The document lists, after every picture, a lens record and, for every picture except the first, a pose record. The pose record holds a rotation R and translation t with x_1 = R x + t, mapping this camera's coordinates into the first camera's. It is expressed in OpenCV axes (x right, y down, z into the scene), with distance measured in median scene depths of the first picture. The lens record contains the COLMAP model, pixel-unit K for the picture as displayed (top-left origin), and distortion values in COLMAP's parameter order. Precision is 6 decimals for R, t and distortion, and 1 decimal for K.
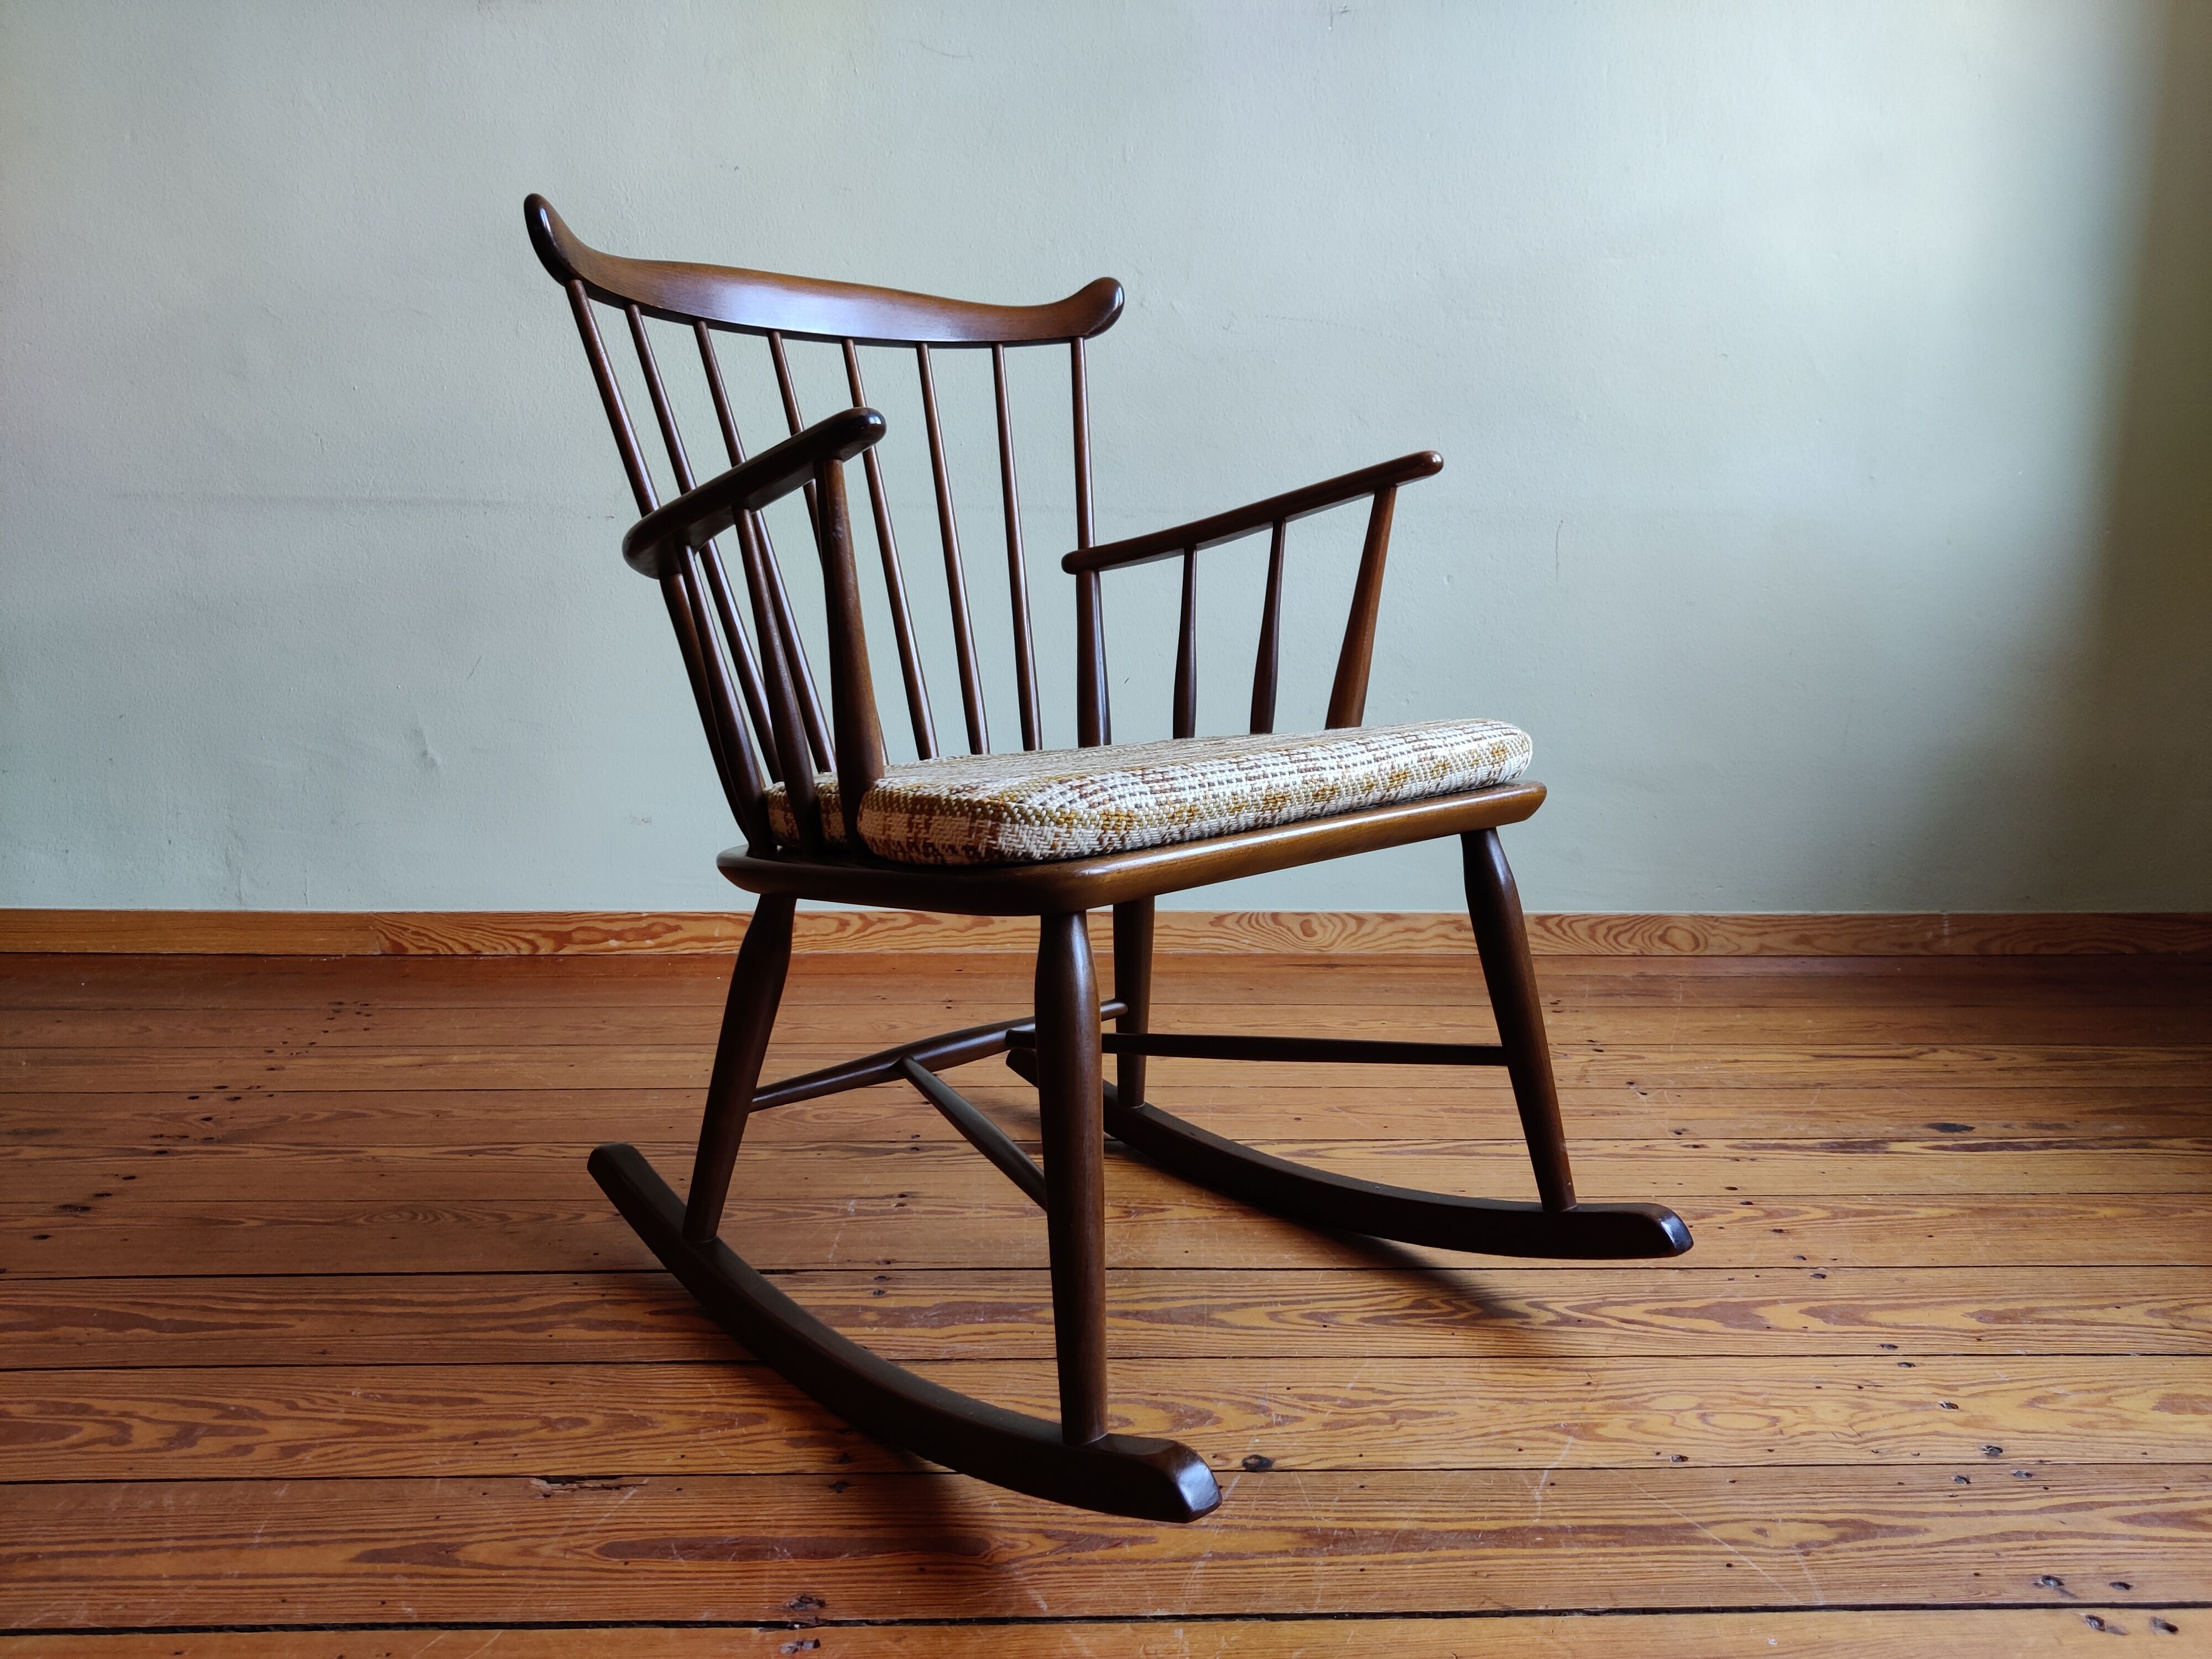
lens RADIAL K [[1689.4, 0, 1110.6], [0, 1689.4, 791.1], [0, 0, 1]] dist [-0.018717, 0.019125]
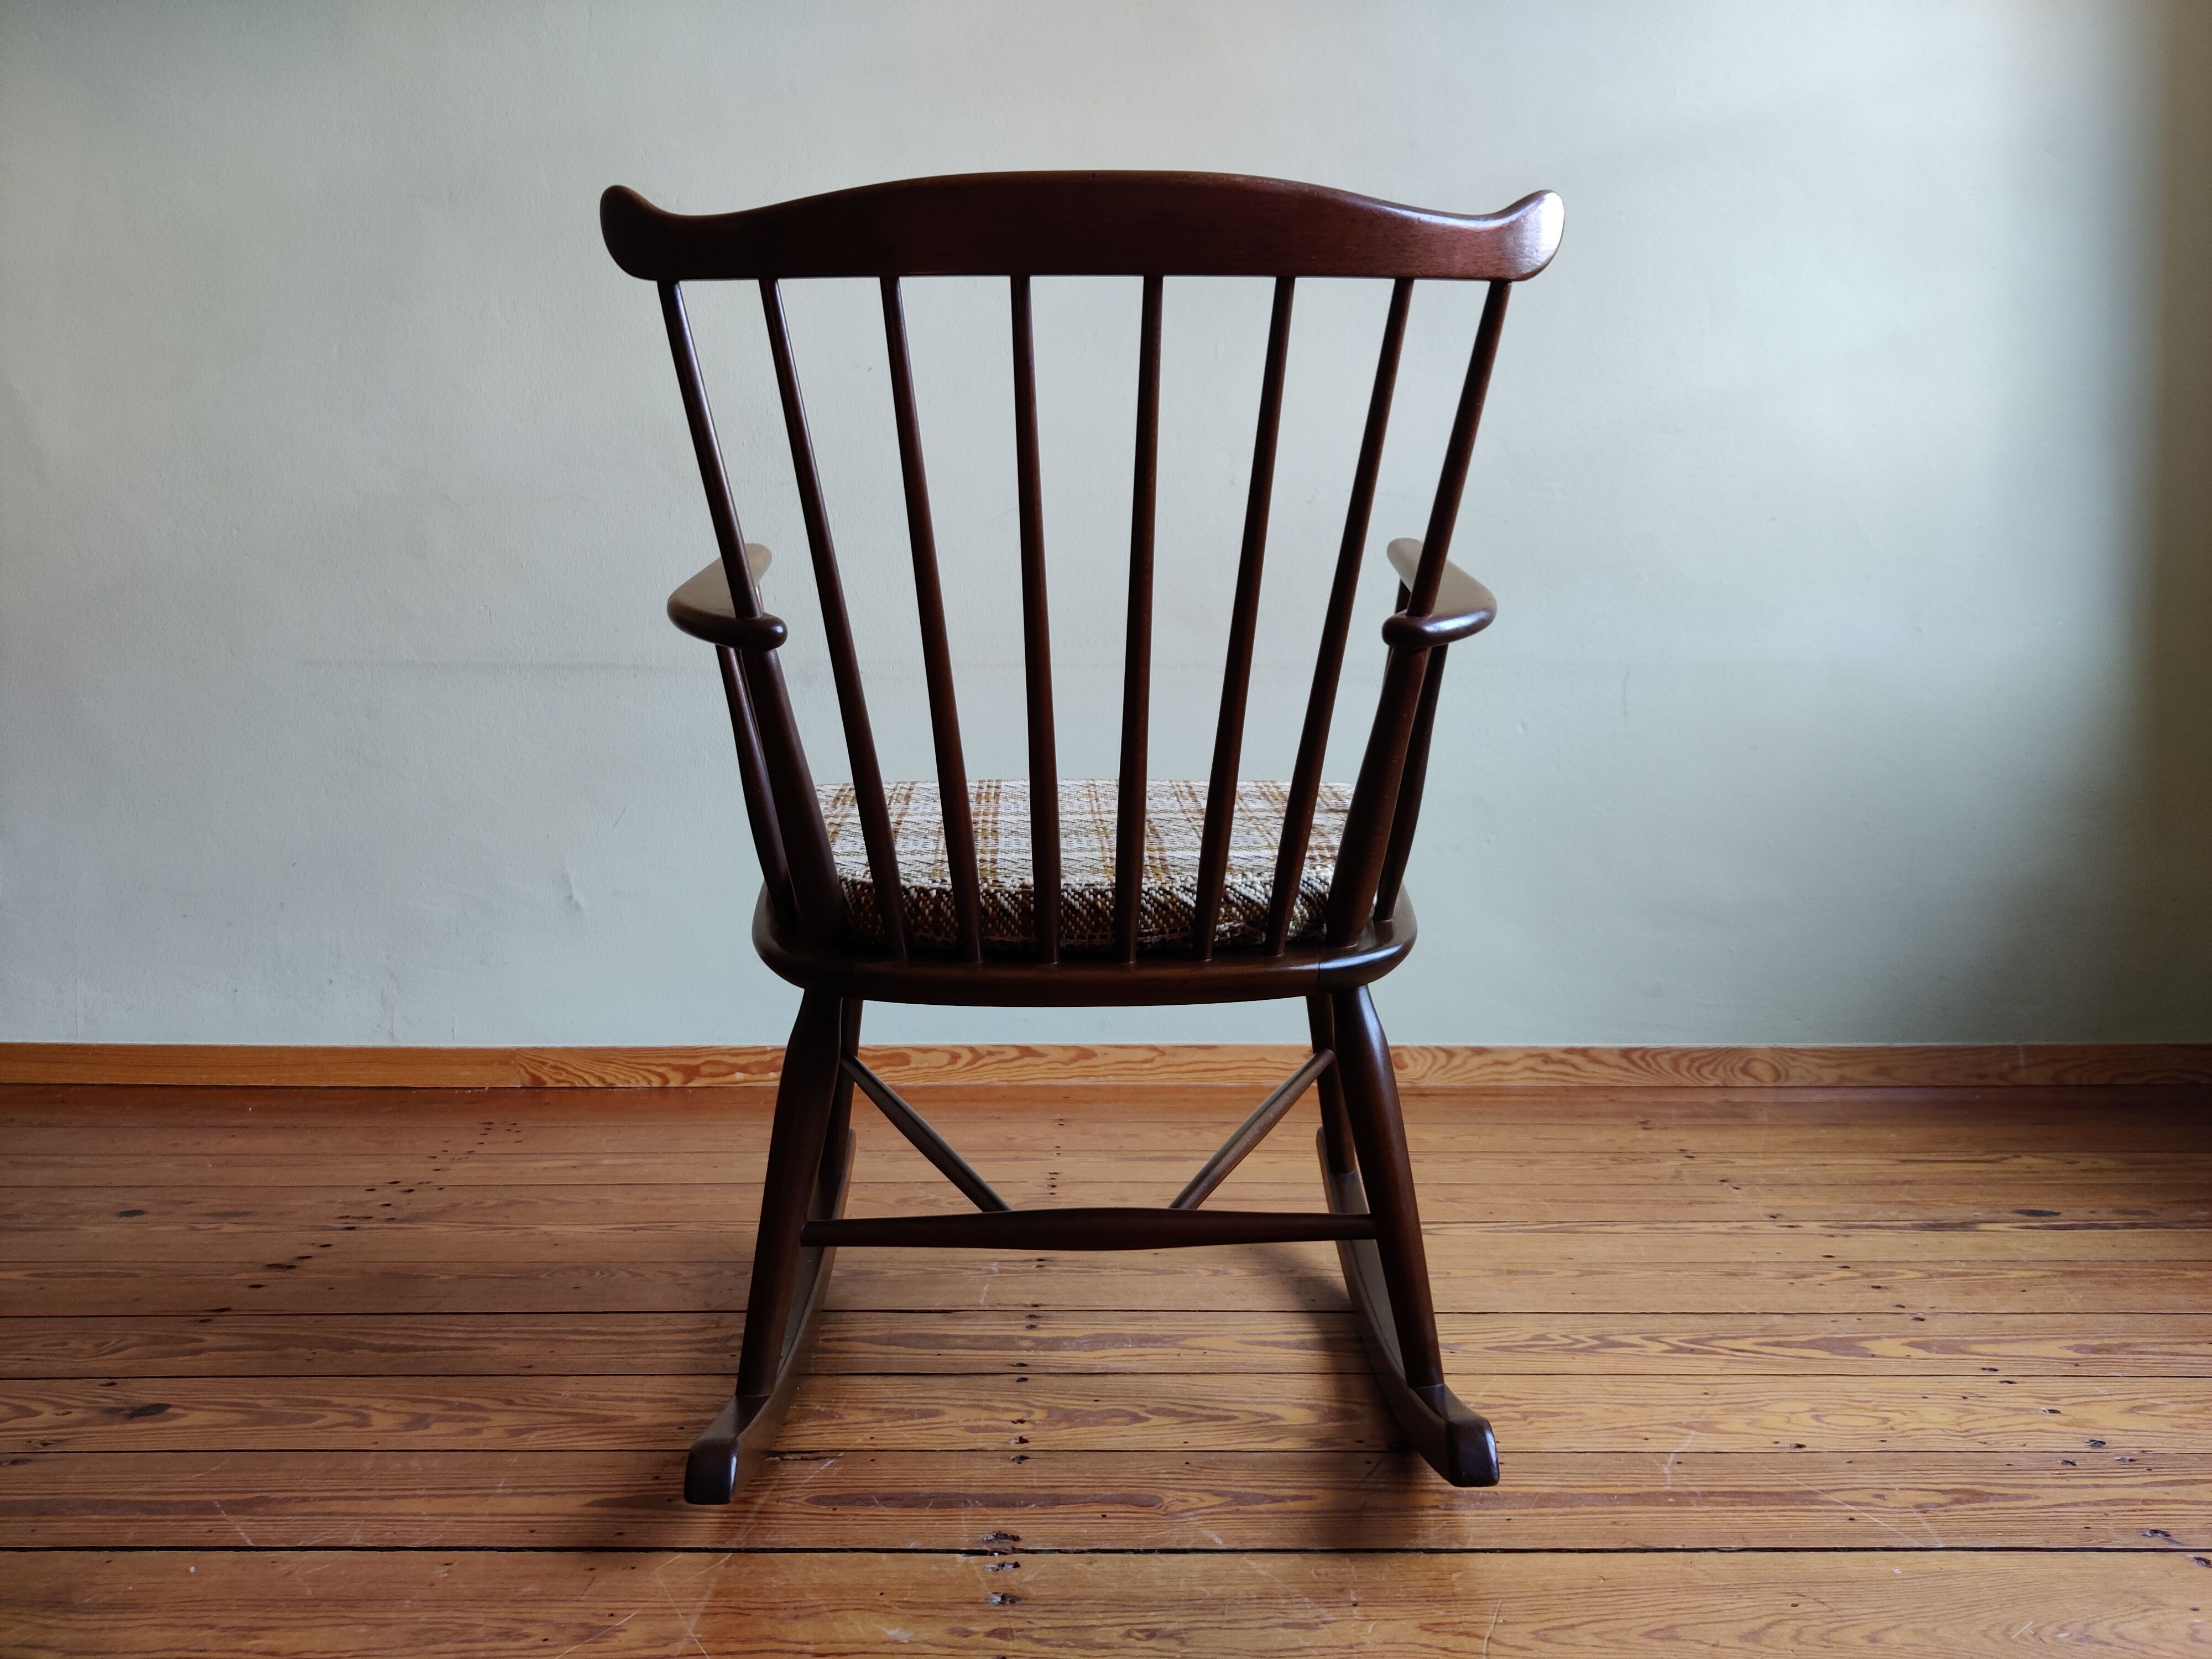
lens RADIAL K [[1700.7, 0, 1098.8], [0, 1700.7, 814.8], [0, 0, 1]] dist [-0.030932, 0.034566]
pose [[0.999387, -0.008920, -0.033848, -0.051204], [0.004412, 0.991373, -0.130998, 0.107427], [0.034724, 0.130769, 0.990805, -0.102642]]
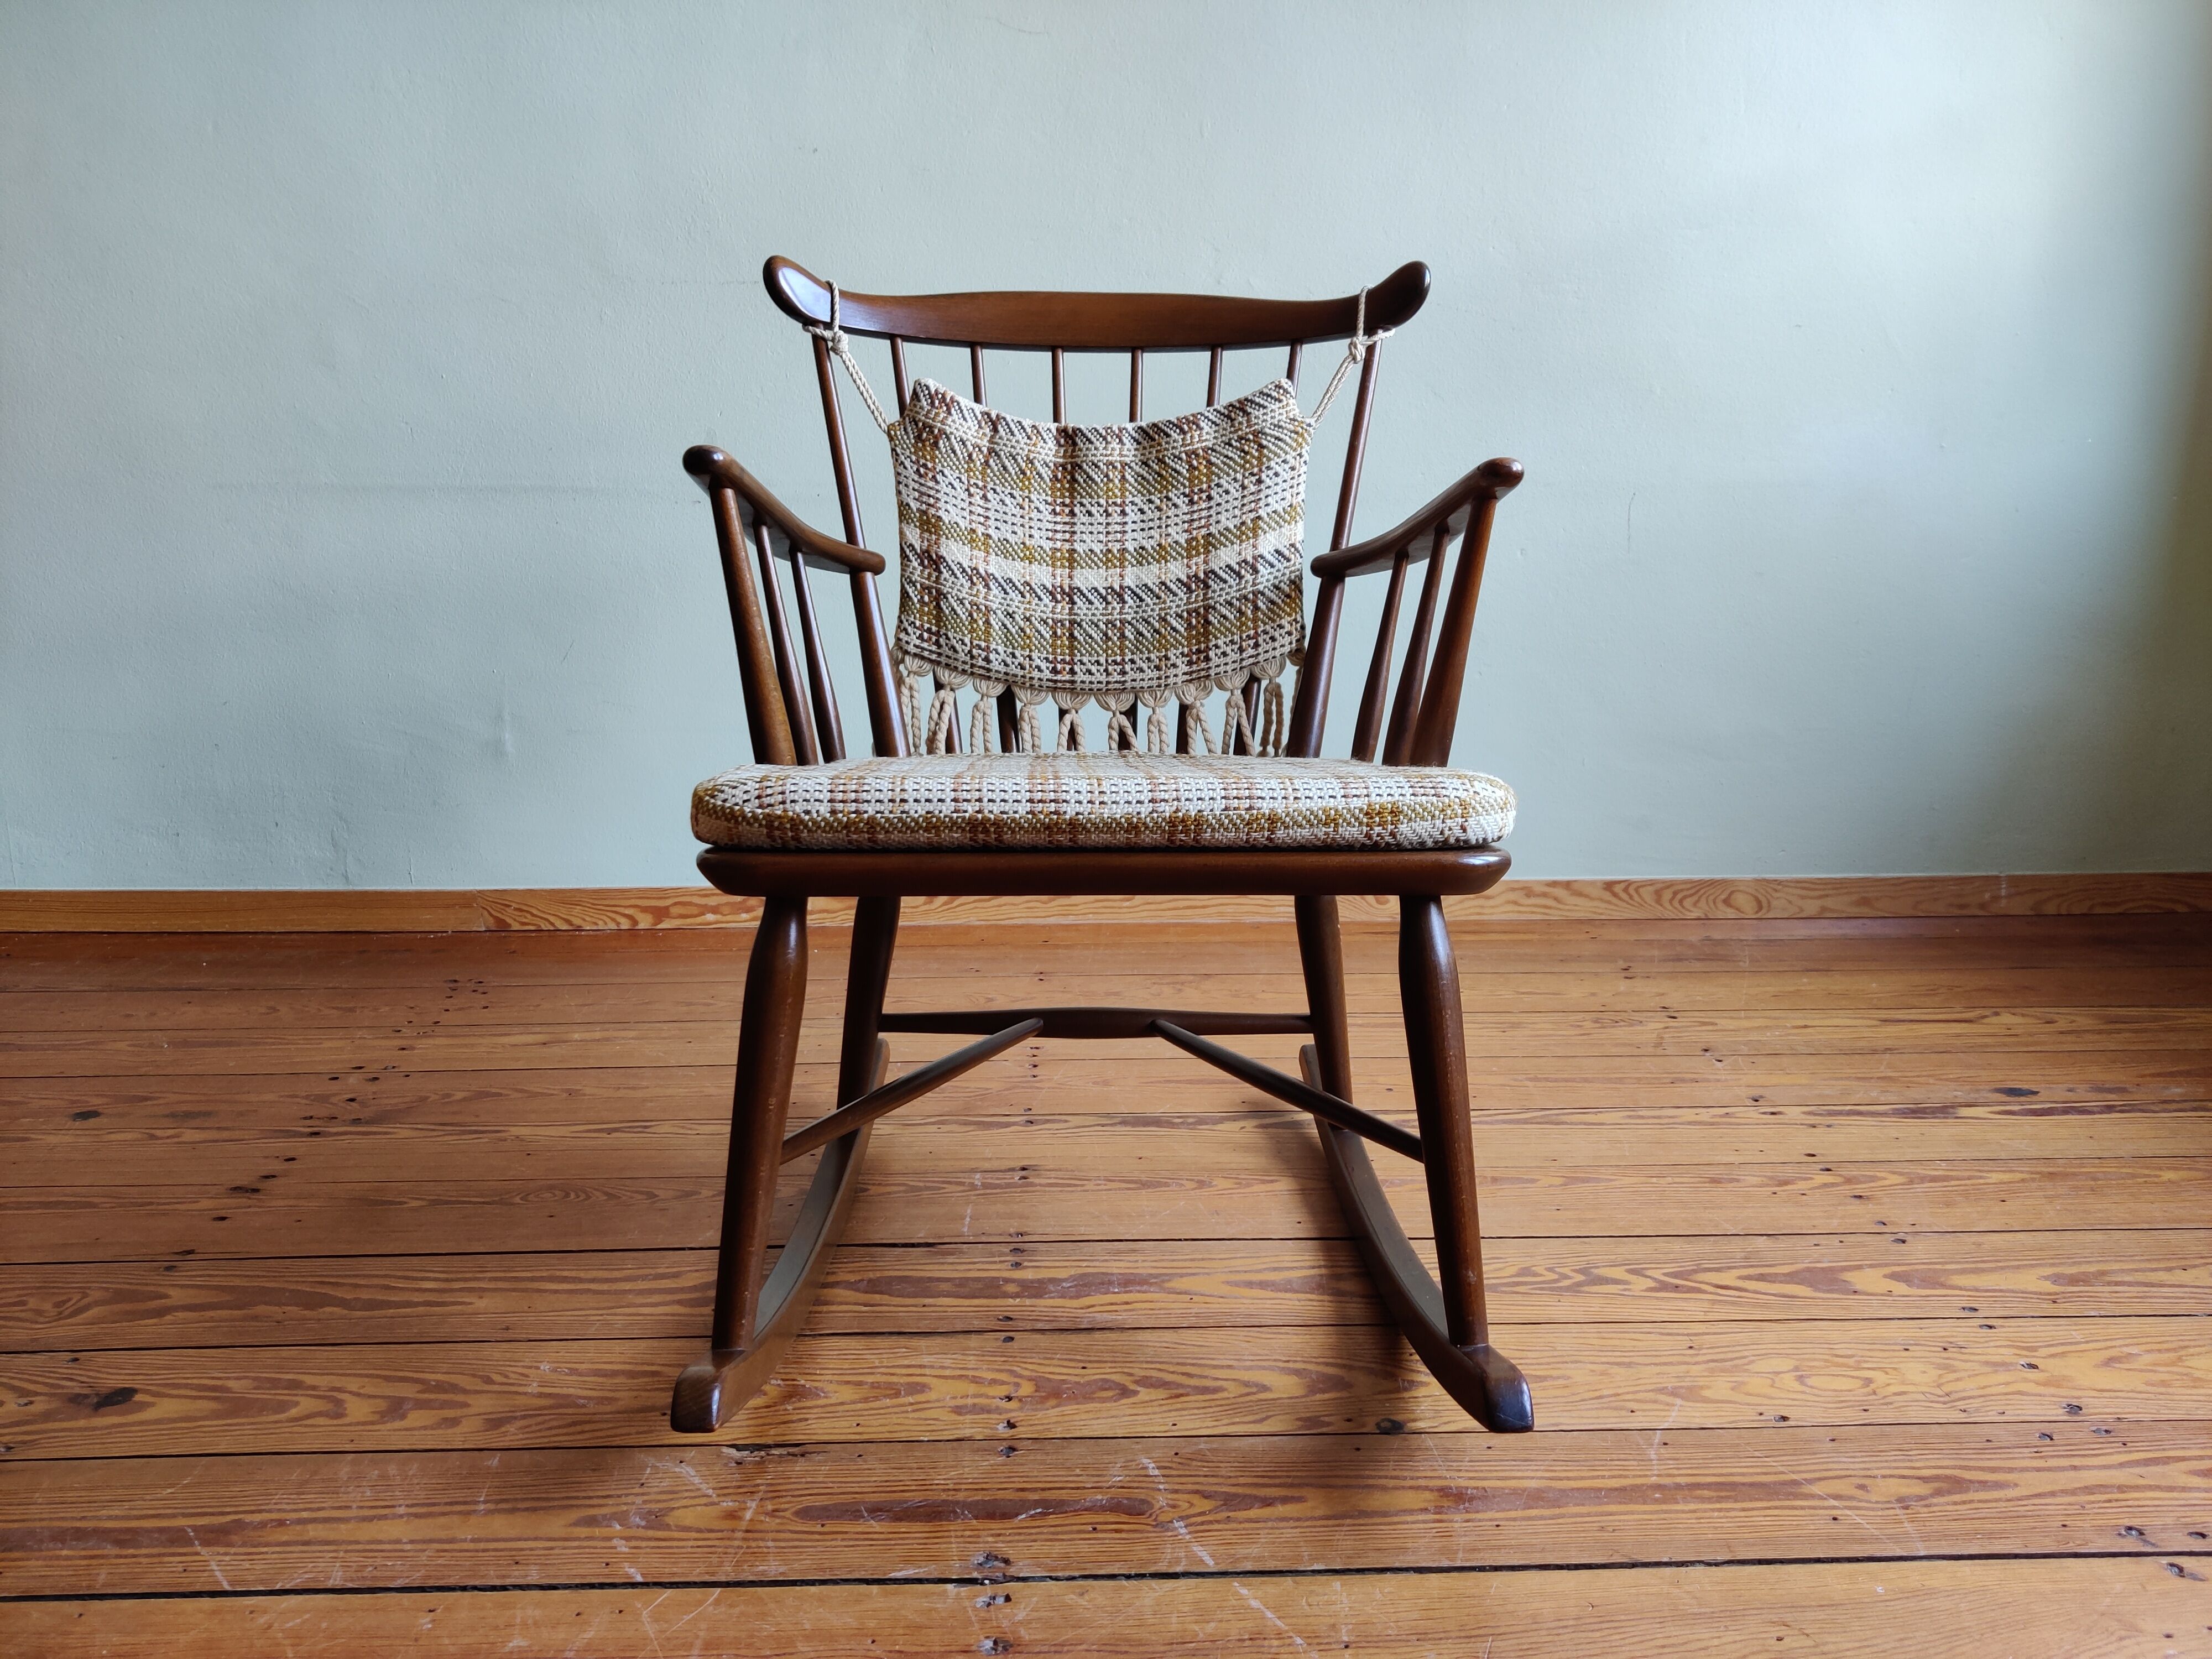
lens RADIAL K [[1686.9, 0, 1118.0], [0, 1686.9, 836.6], [0, 0, 1]] dist [-0.010478, 0.009646]
pose [[0.999923, -0.010232, -0.007001, -0.058395], [0.010674, 0.997742, 0.066304, -0.039514], [0.006306, -0.066373, 0.997775, -0.040463]]
